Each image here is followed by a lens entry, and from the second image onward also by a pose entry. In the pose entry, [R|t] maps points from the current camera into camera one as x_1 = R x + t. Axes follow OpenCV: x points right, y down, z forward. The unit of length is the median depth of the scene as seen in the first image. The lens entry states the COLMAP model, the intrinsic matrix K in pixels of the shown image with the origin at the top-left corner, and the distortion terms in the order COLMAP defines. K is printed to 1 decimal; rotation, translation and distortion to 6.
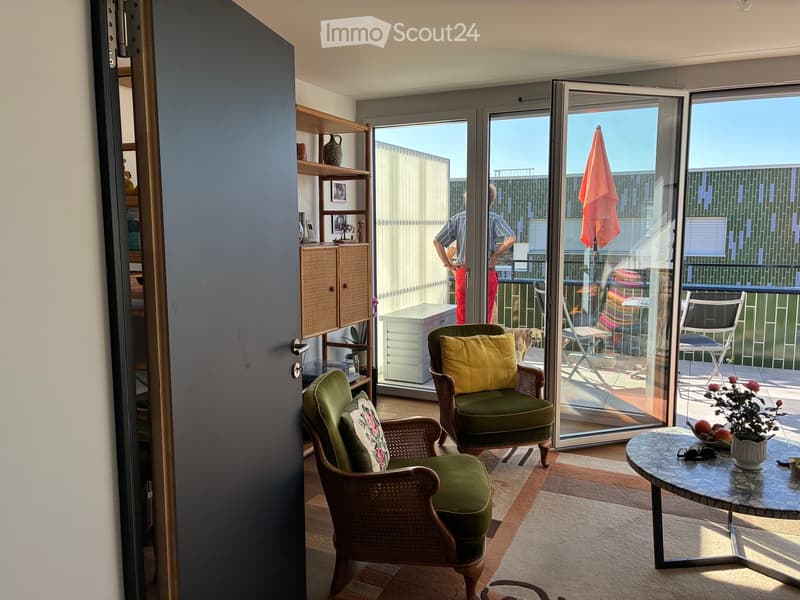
lens RADIAL K [[616.0, 0, 397.2], [0, 616.0, 299.8], [0, 0, 1]] dist [-0.001129, 0.005726]
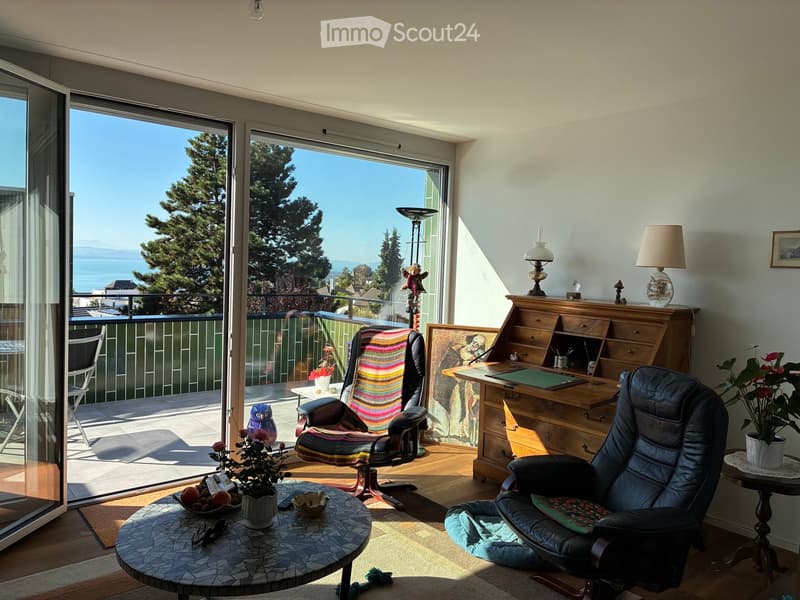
lens RADIAL K [[616.0, 0, 397.2], [0, 616.0, 299.8], [0, 0, 1]] dist [-0.001129, 0.005726]
pose [[0.419050, -0.024307, 0.907638, -0.098150], [0.061657, 0.998096, -0.001737, -0.028943], [-0.905868, 0.056690, 0.419750, 0.269939]]
